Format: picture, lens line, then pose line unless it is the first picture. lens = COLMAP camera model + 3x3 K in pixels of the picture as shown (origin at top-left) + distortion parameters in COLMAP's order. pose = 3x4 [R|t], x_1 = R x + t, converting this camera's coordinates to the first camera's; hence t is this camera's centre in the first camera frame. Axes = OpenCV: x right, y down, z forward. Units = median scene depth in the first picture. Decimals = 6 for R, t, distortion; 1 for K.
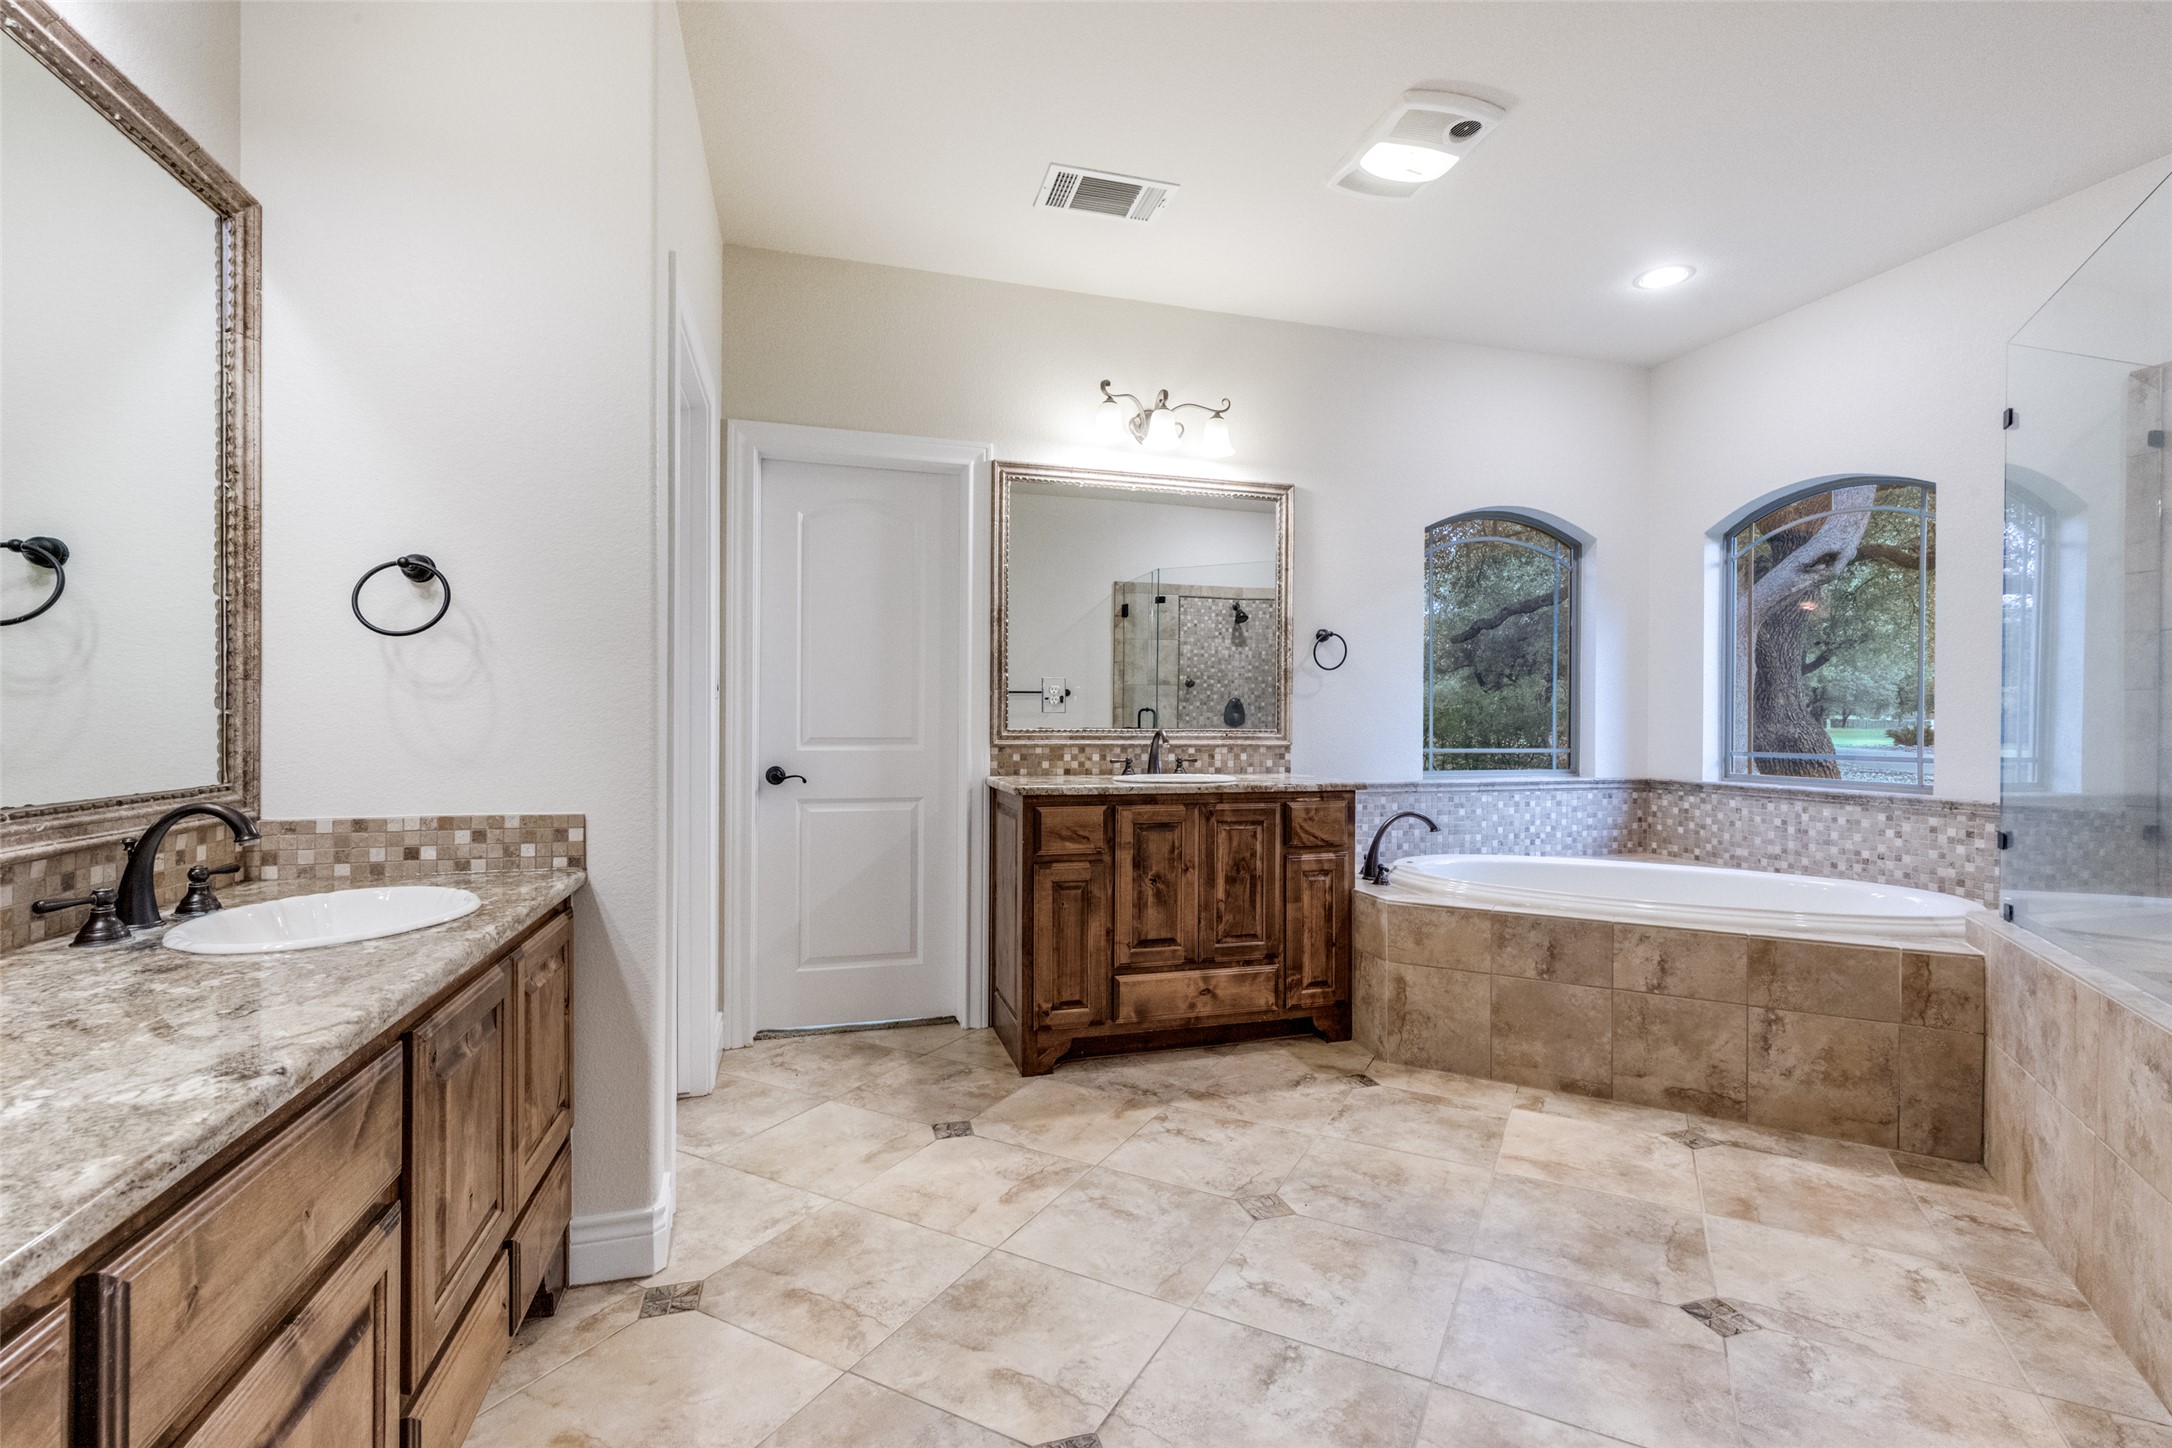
lens RADIAL K [[979.5, 0, 1100.3], [0, 979.5, 724.4], [0, 0, 1]] dist [0.004763, -0.001256]
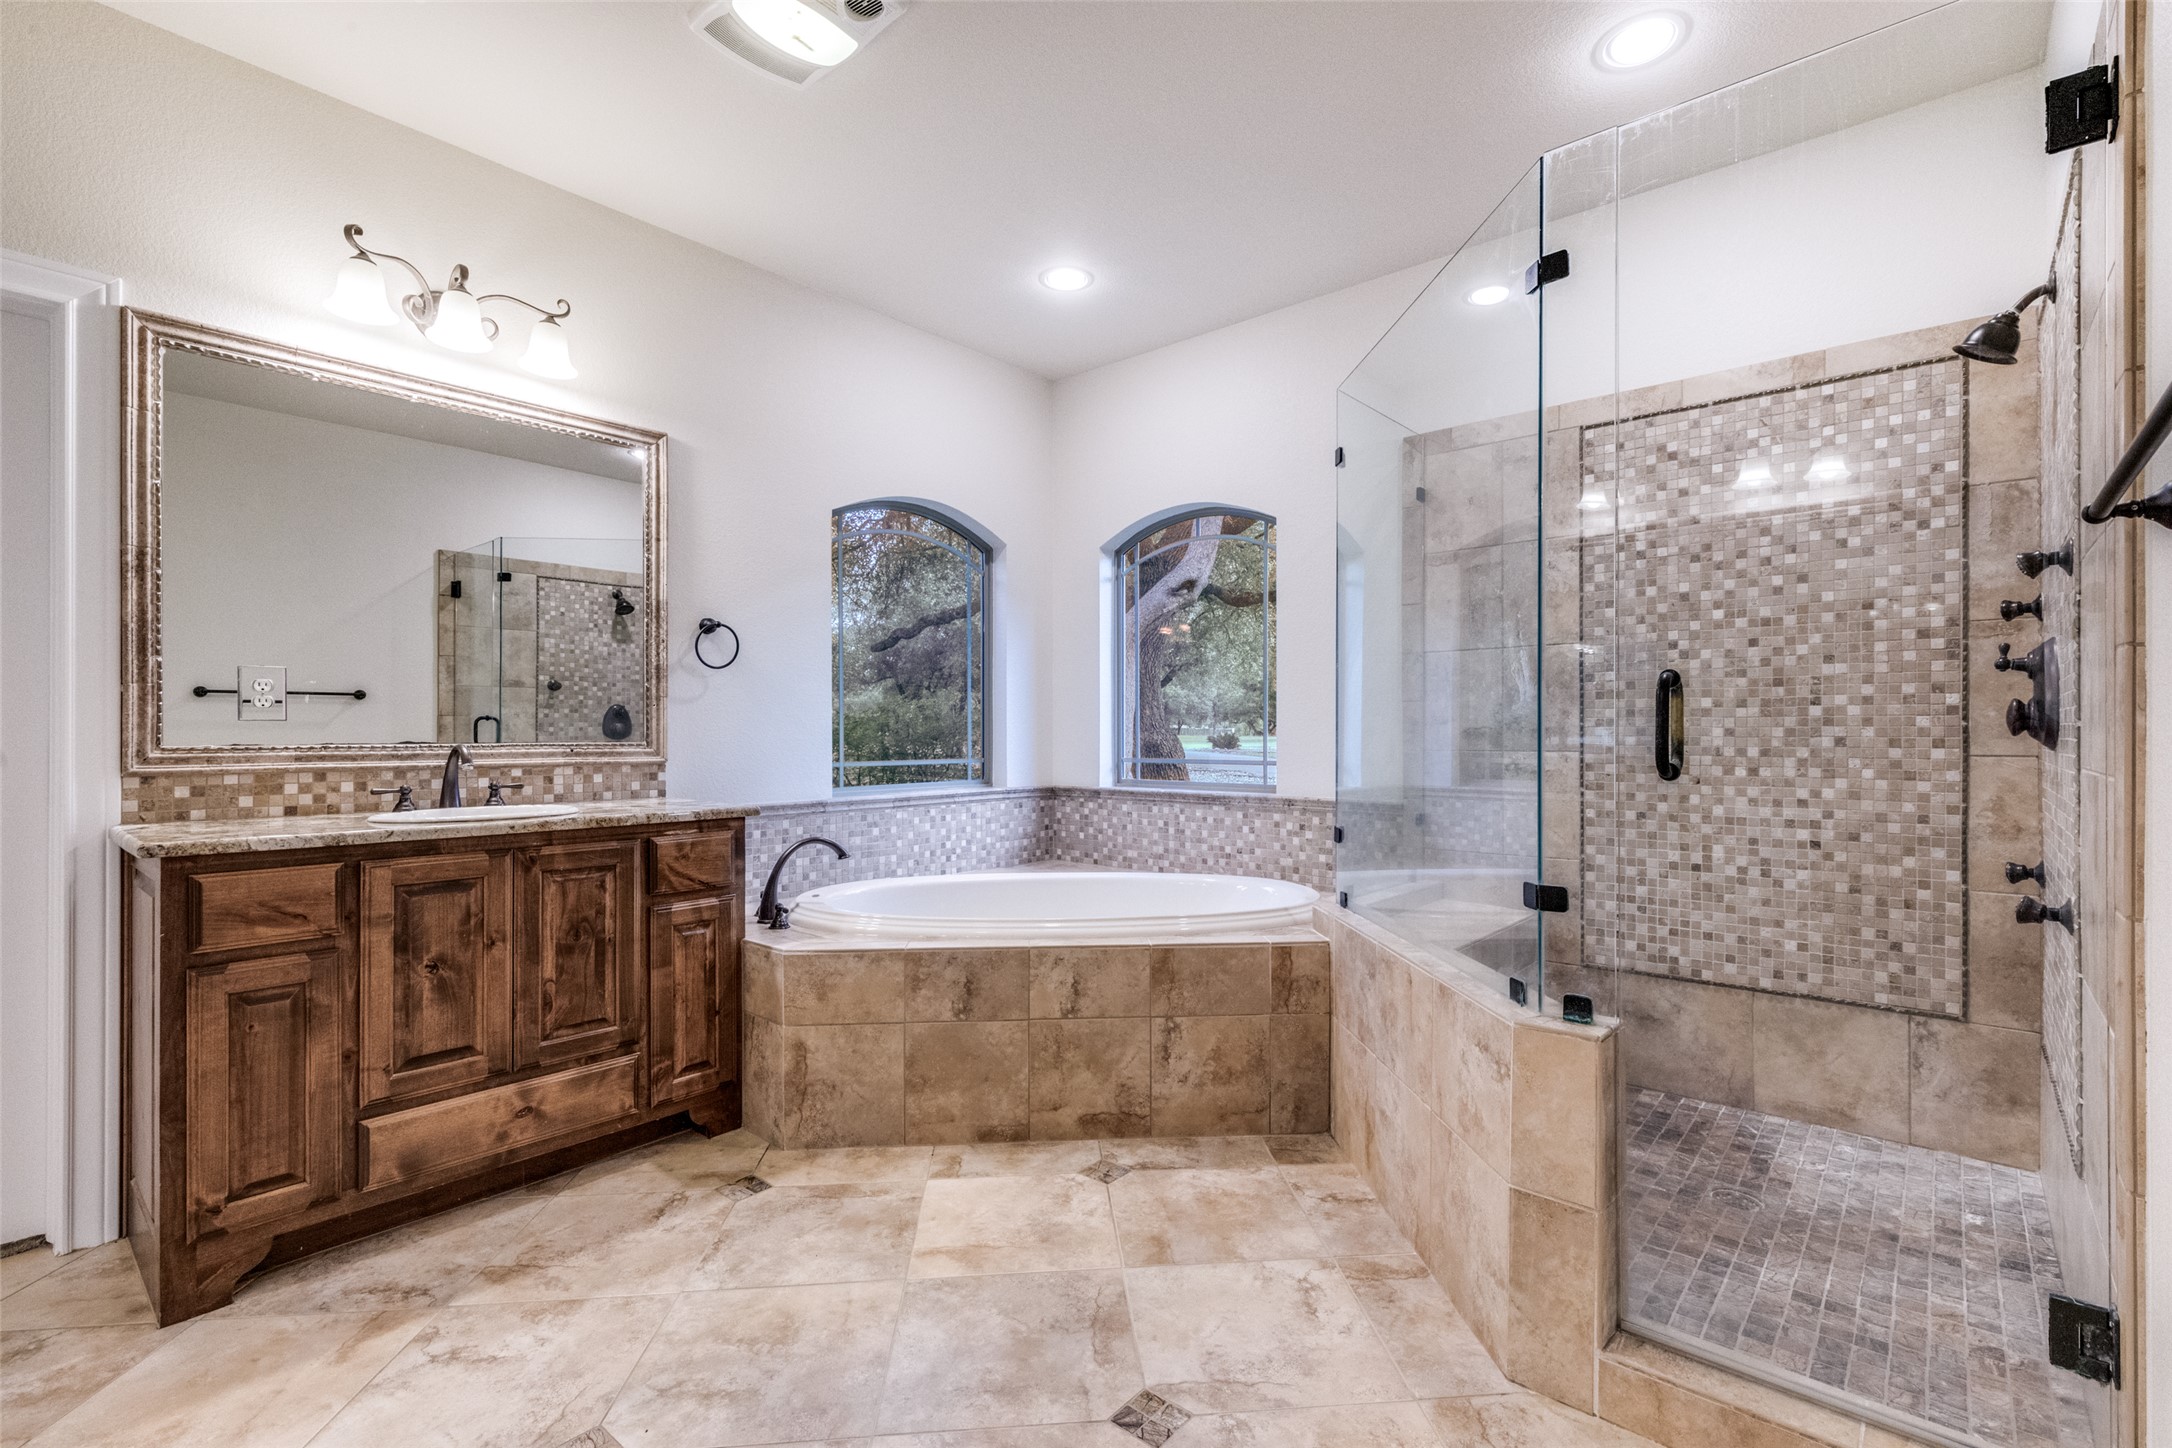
lens RADIAL K [[979.5, 0, 1100.3], [0, 979.5, 724.4], [0, 0, 1]] dist [0.004763, -0.001256]
pose [[0.842593, -0.002078, 0.538548, 0.076055], [0.007933, 0.999932, -0.008555, 0.000489], [-0.538493, 0.011481, 0.842552, 0.169078]]
